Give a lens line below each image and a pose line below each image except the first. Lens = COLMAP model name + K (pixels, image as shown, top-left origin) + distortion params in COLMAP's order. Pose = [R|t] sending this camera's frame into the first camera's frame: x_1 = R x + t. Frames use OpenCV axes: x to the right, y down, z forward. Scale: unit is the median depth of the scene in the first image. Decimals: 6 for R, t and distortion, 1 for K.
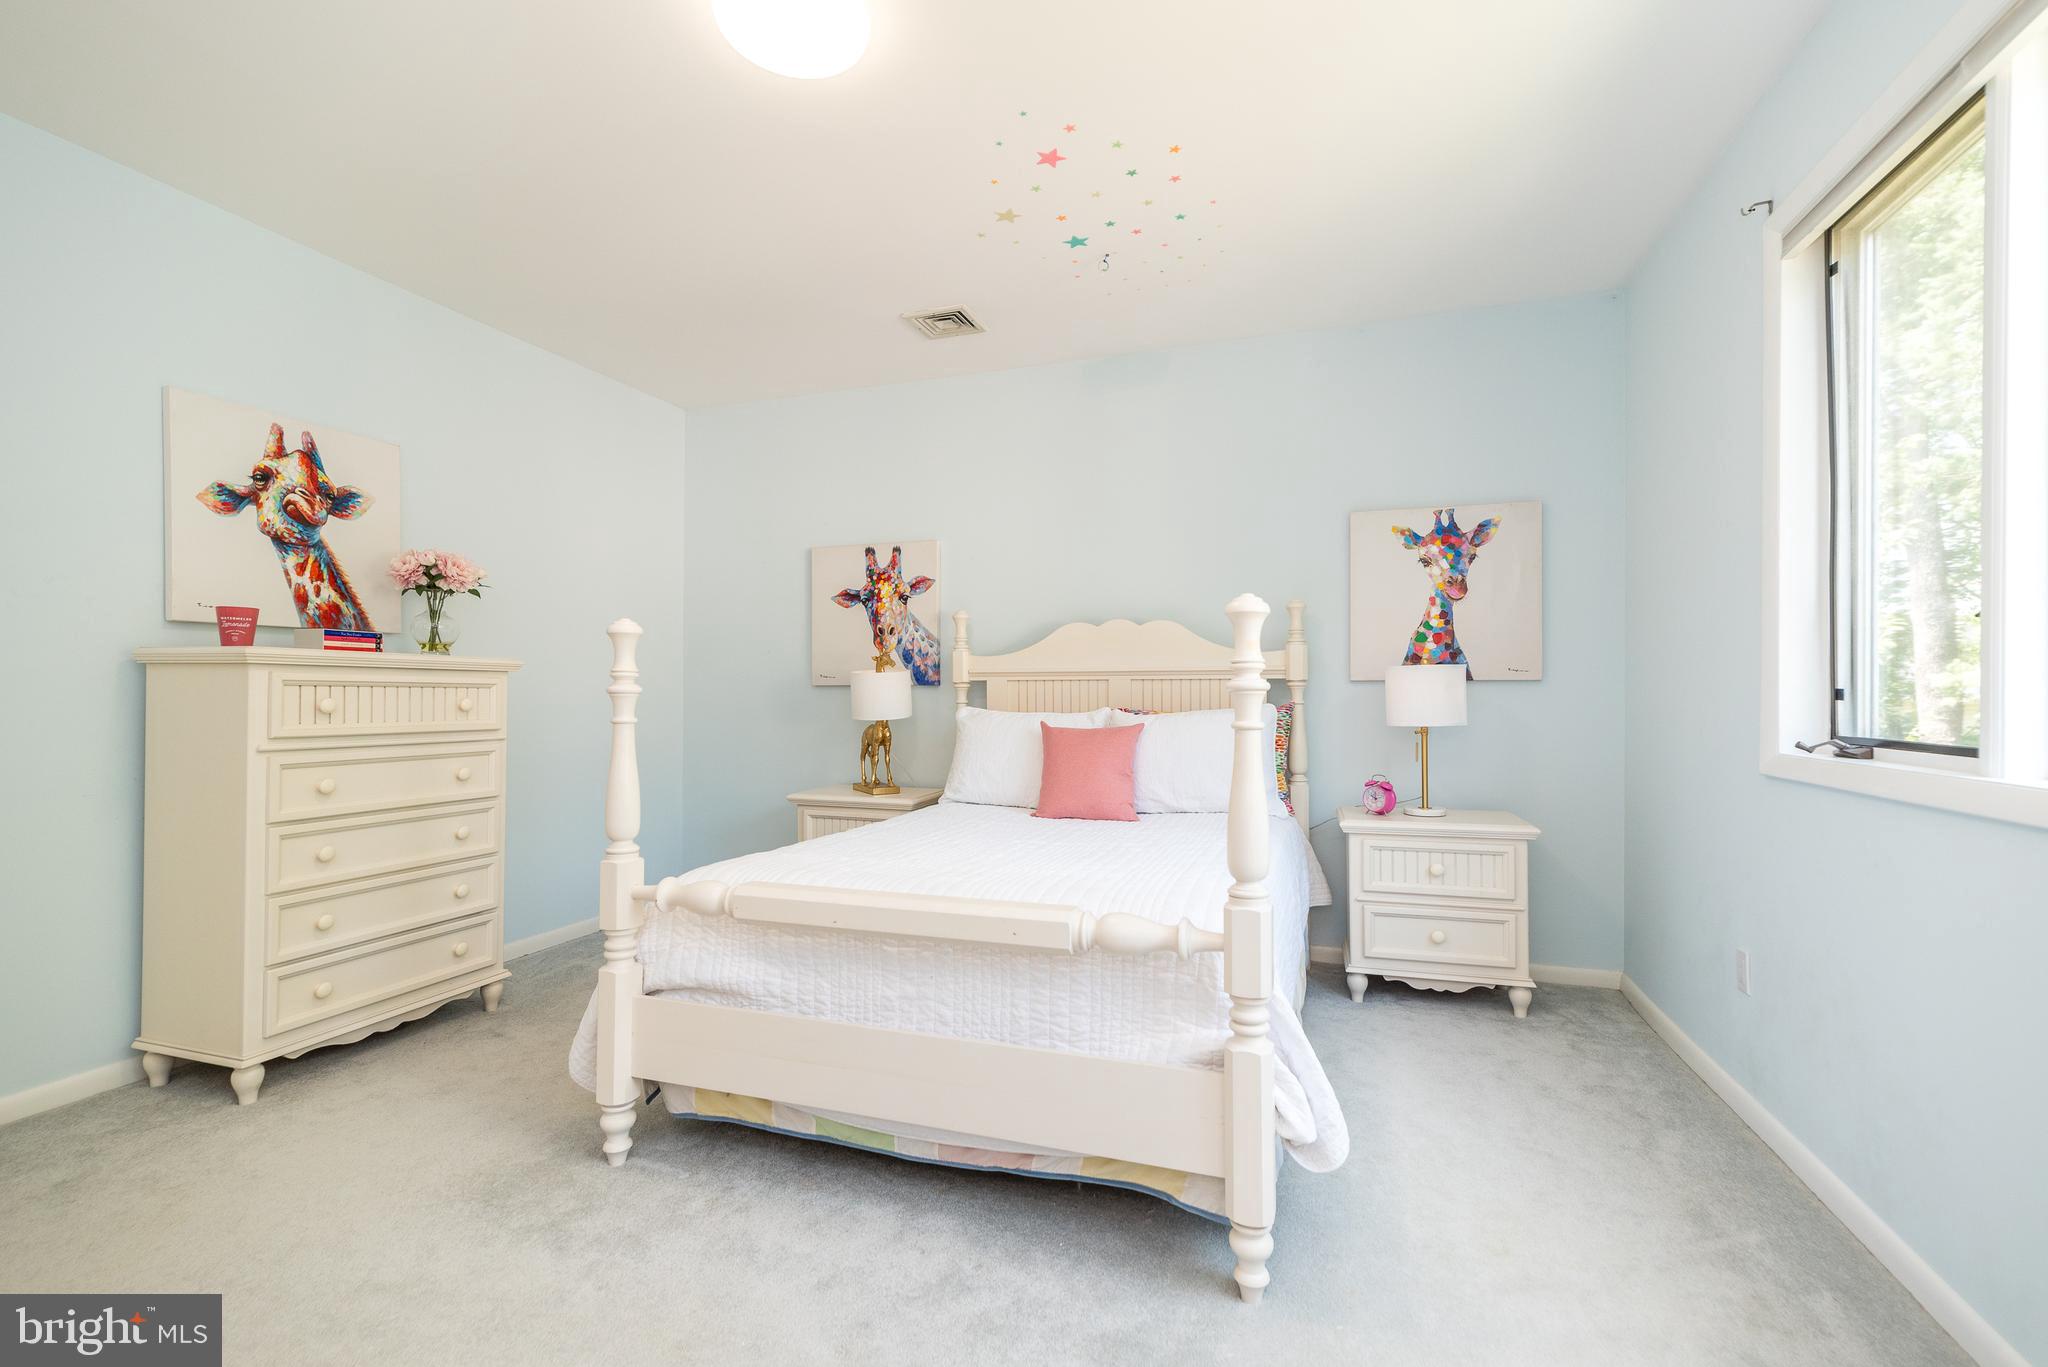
lens RADIAL K [[897.8, 0, 1037.9], [0, 897.8, 686.3], [0, 0, 1]] dist [0.009553, -0.000326]
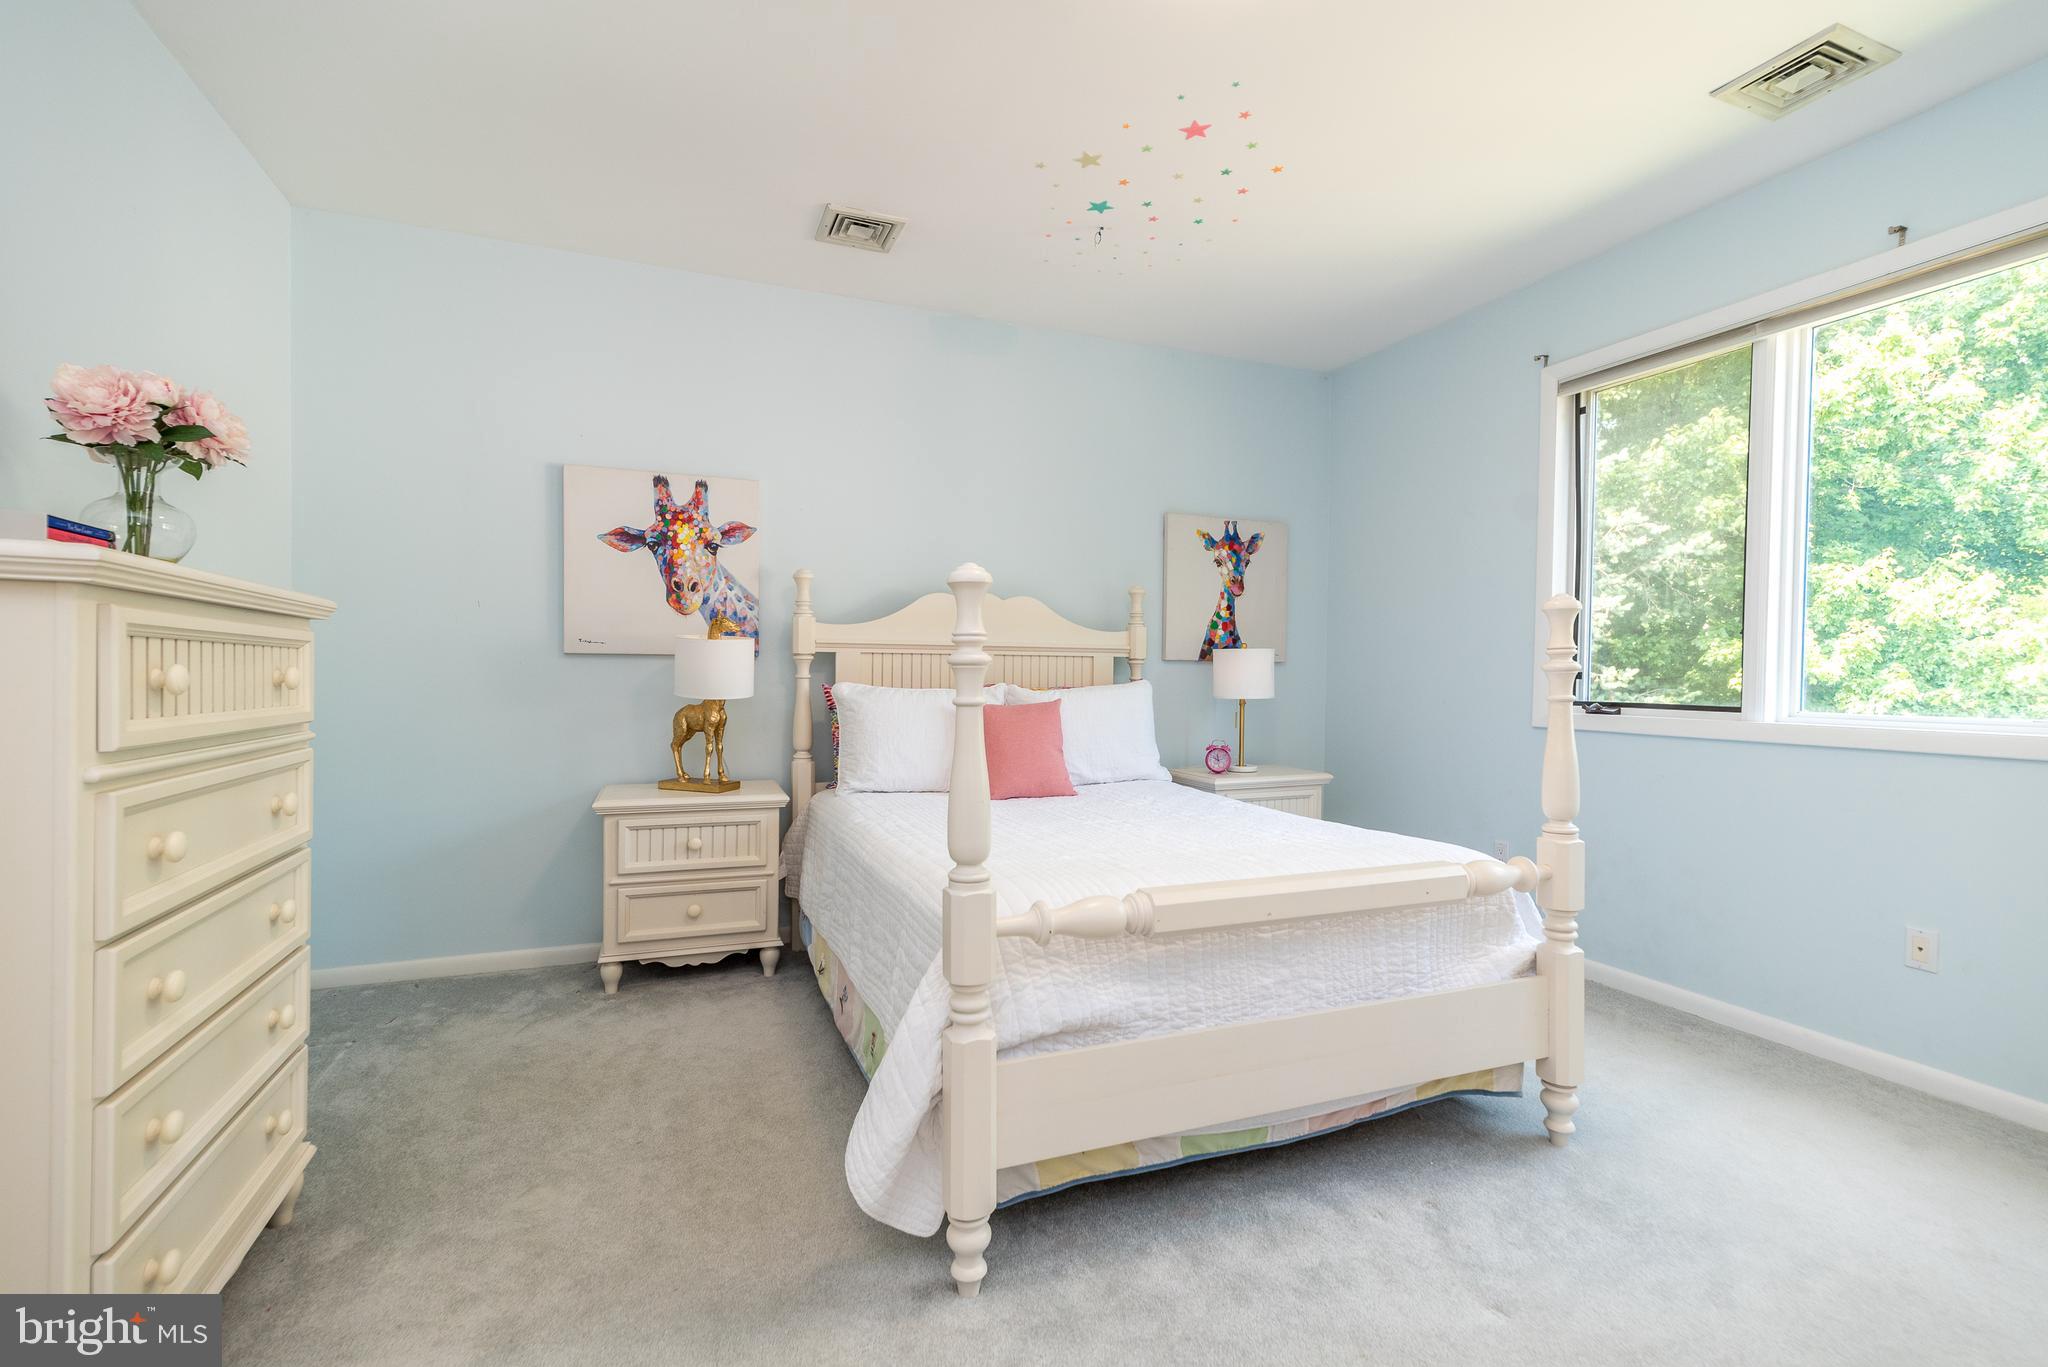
lens RADIAL K [[897.8, 0, 1024.6], [0, 897.8, 685.5], [0, 0, 1]] dist [0.009553, -0.000326]
pose [[0.760509, -0.002191, 0.649324, -0.551613], [-0.015730, 0.999639, 0.021797, 0.004427], [-0.649137, -0.026791, 0.760199, 0.248969]]
